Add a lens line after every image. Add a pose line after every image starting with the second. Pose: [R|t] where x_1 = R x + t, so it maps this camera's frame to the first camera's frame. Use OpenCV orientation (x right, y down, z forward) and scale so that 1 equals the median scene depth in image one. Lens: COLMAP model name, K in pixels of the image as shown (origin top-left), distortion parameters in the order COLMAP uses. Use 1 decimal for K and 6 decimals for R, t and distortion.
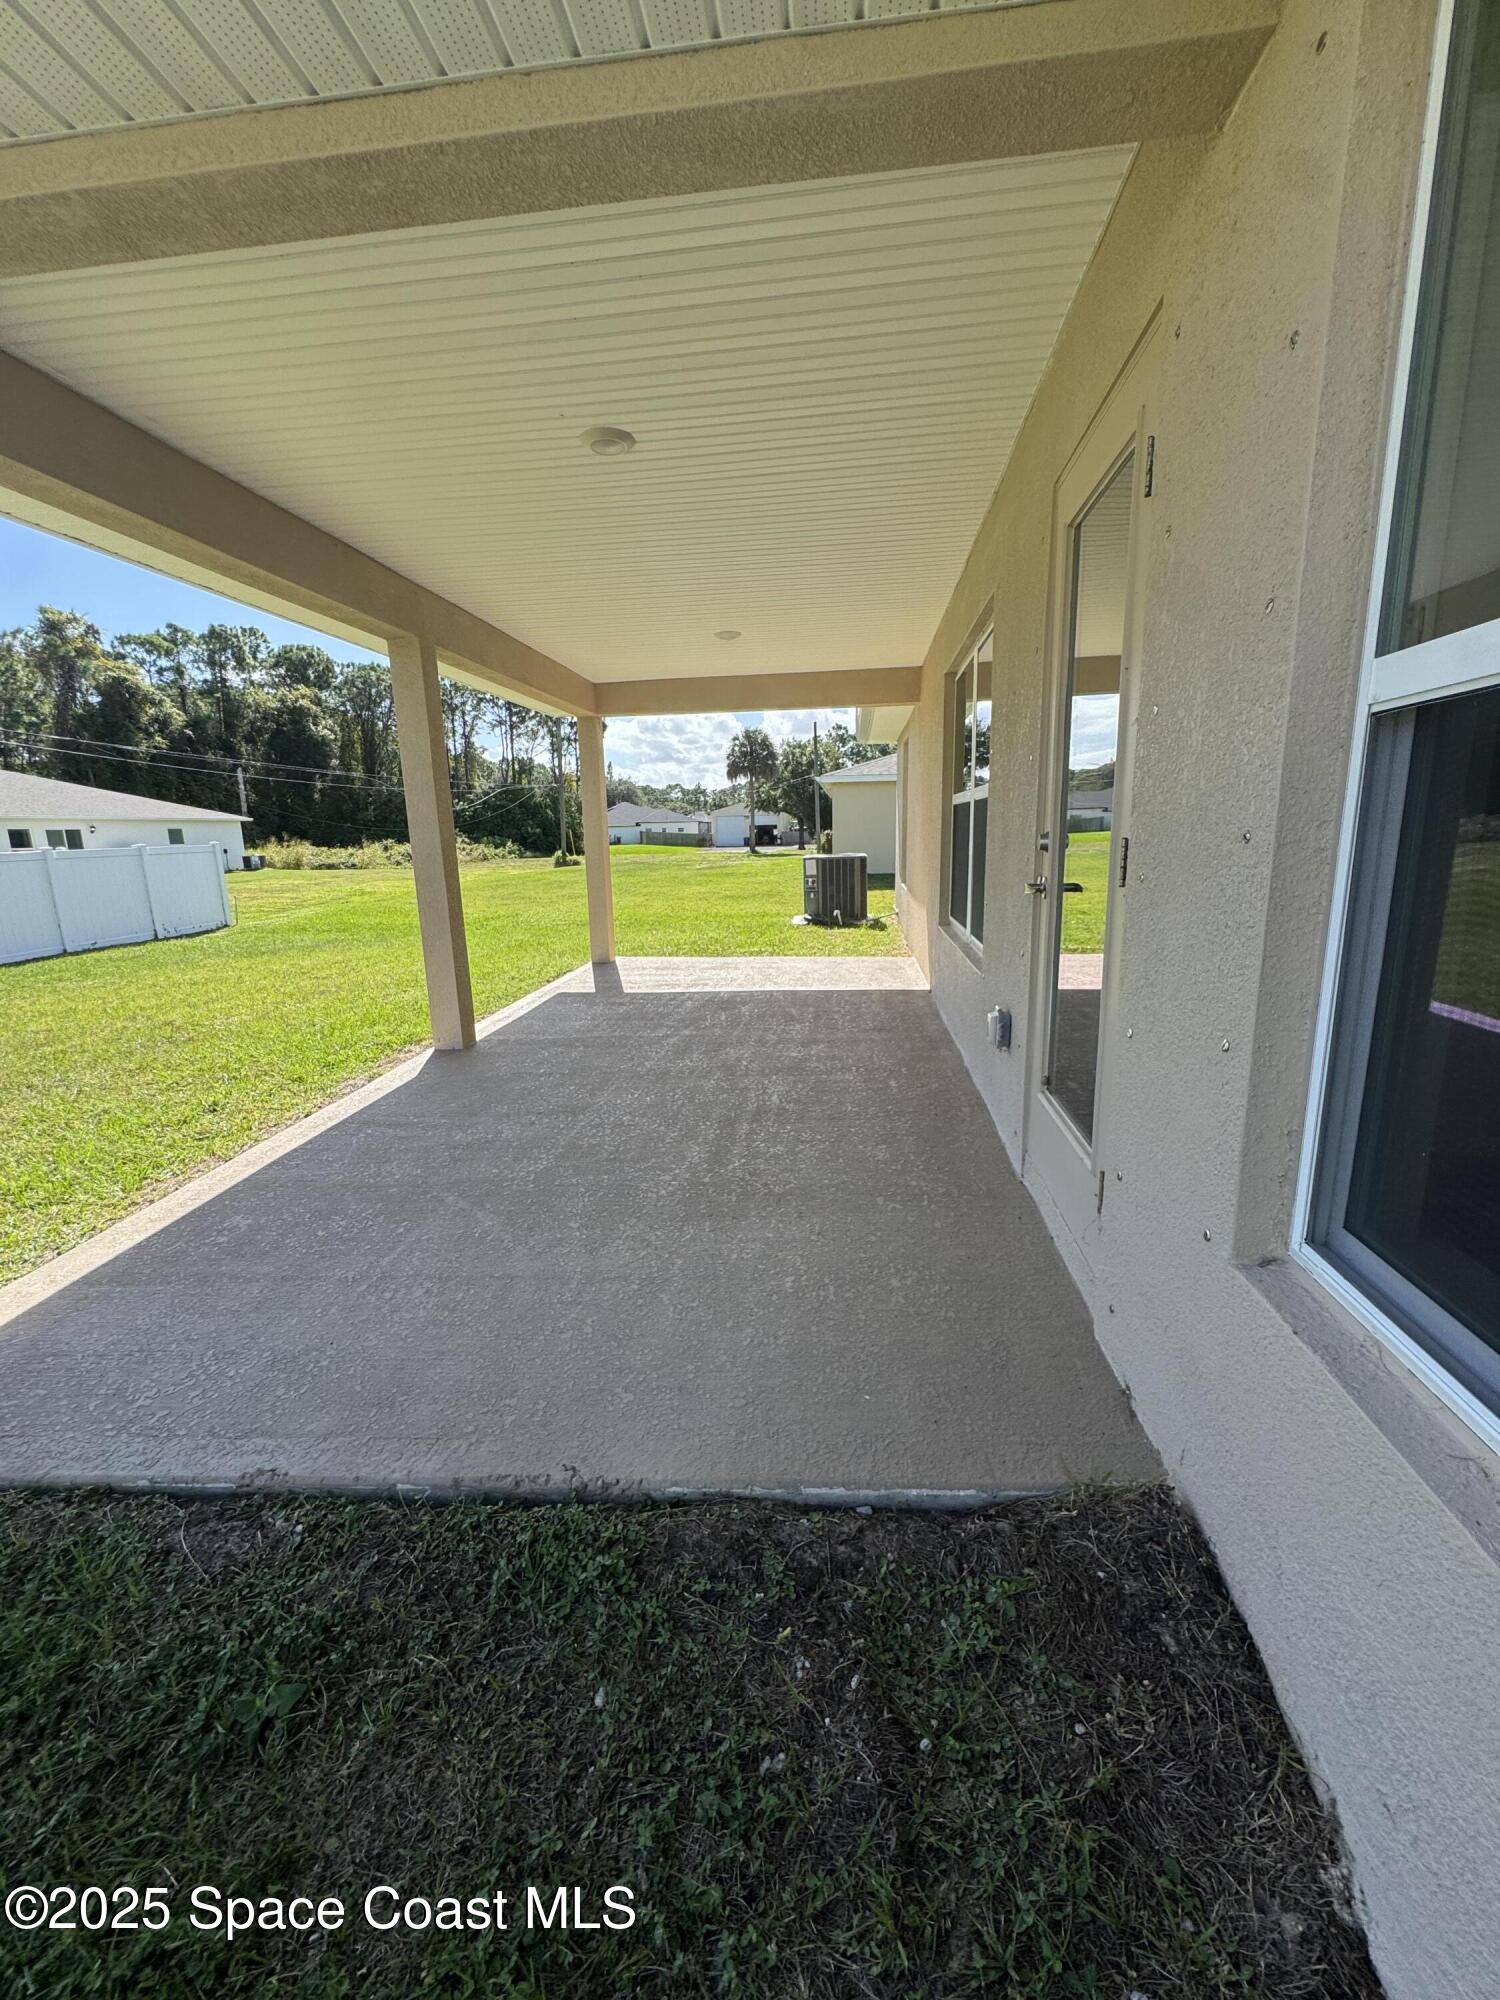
lens RADIAL K [[796.8, 0, 751.3], [0, 796.8, 996.9], [0, 0, 1]] dist [-0.008276, 0.001440]
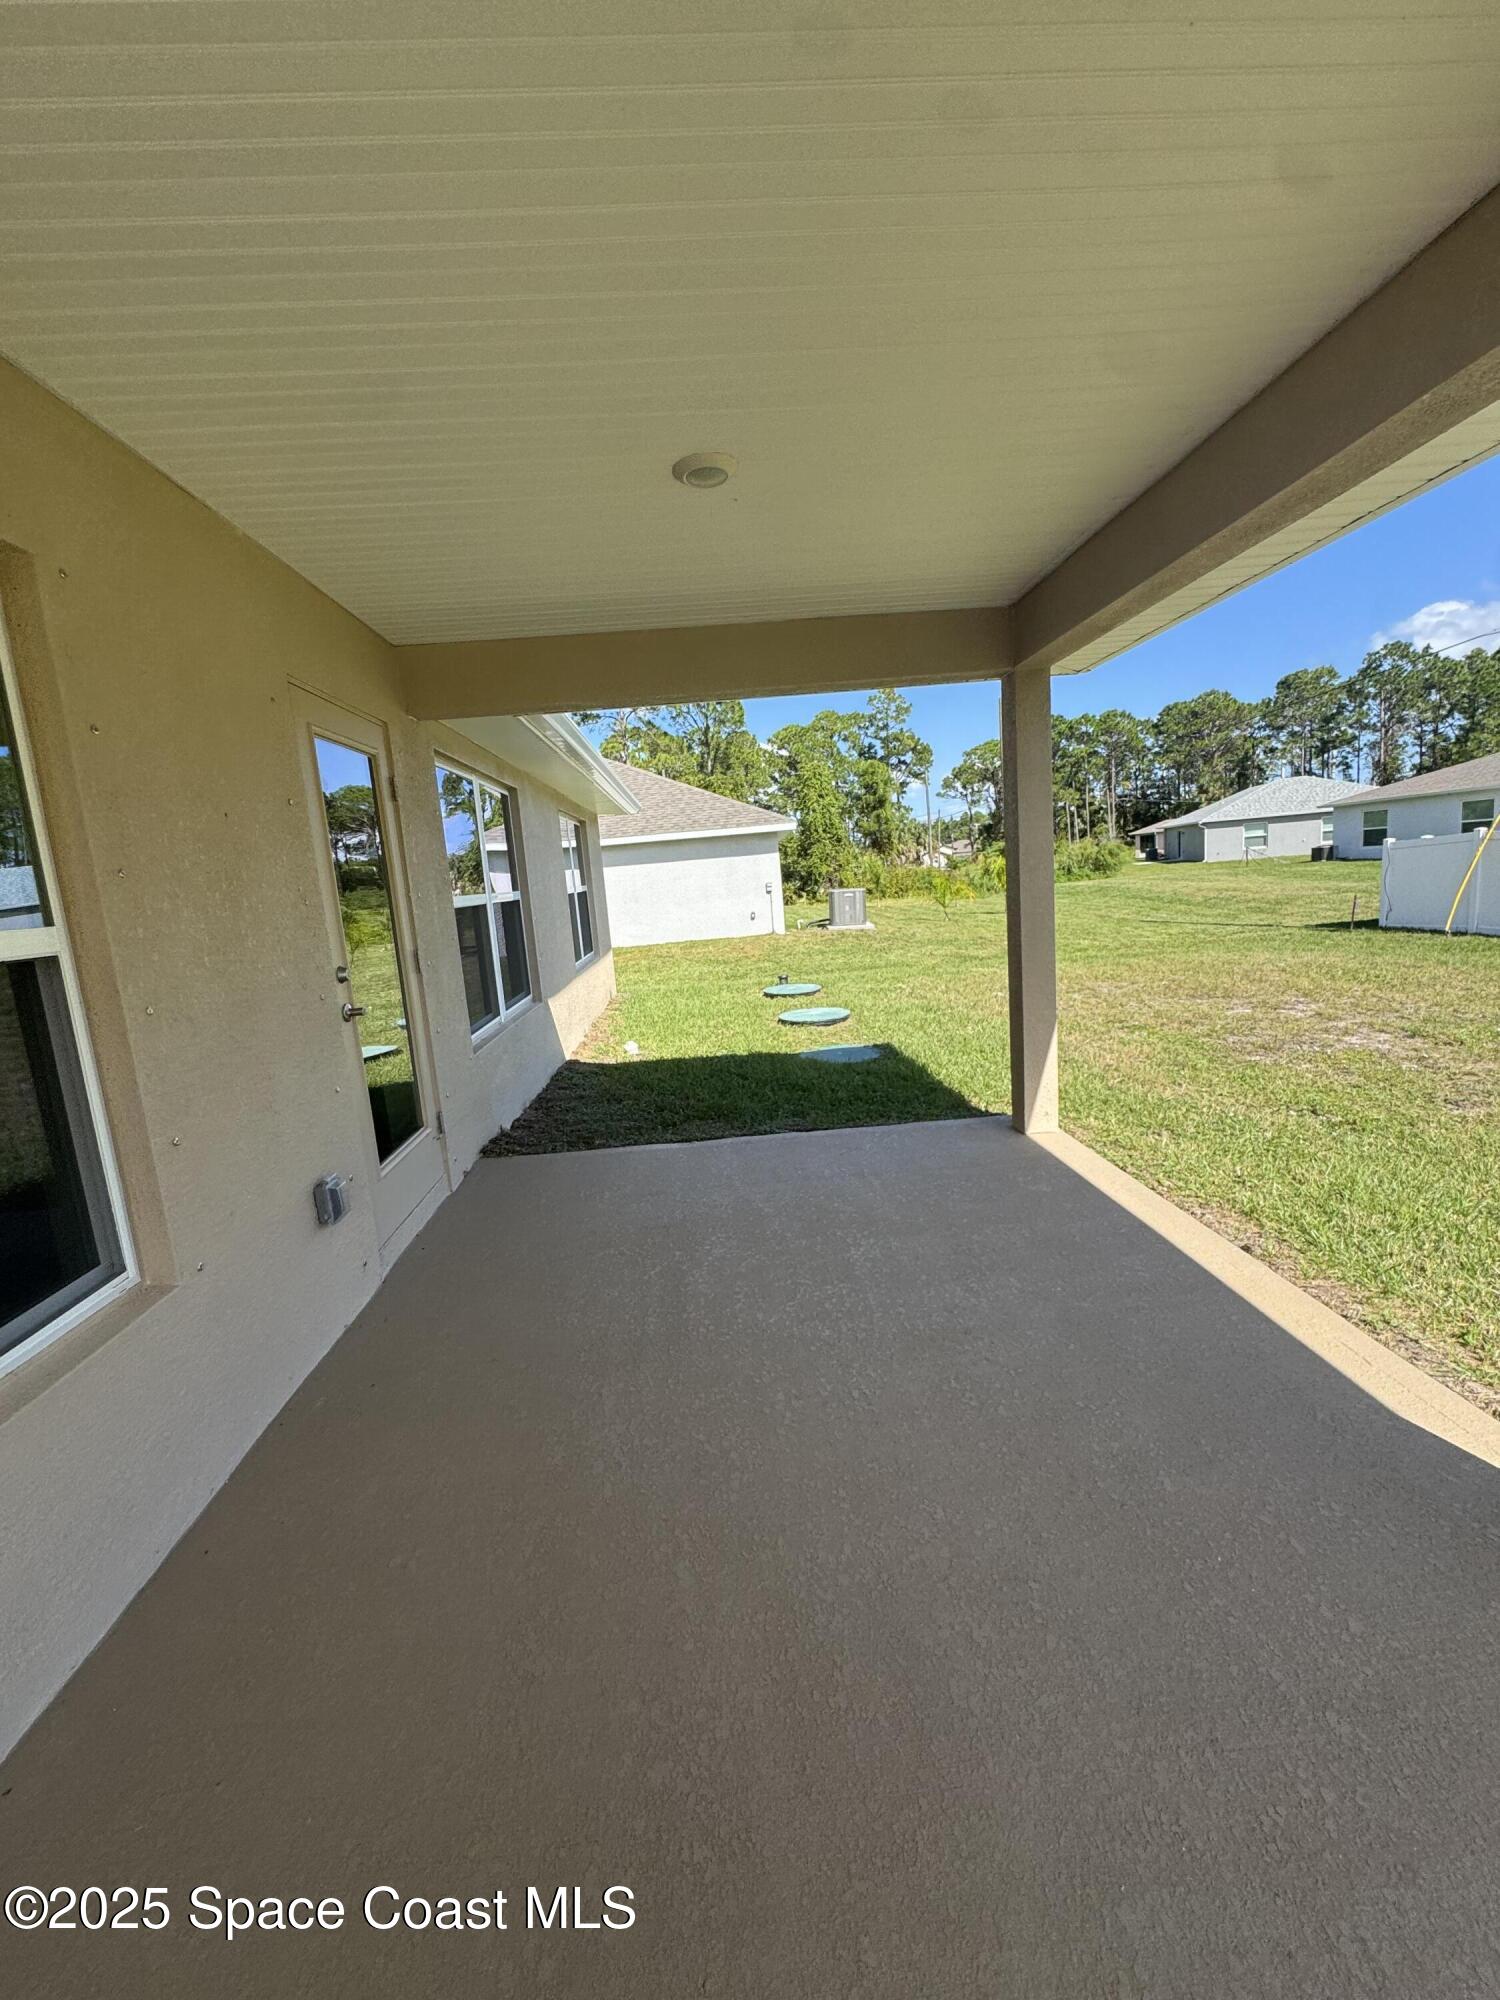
lens RADIAL K [[796.8, 0, 742.5], [0, 796.8, 1001.7], [0, 0, 1]] dist [-0.008276, 0.001440]
pose [[-0.979631, 0.128428, -0.154369, -0.019938], [0.066116, 0.932165, 0.355945, -0.472415], [0.189611, 0.338488, -0.921669, 1.945471]]
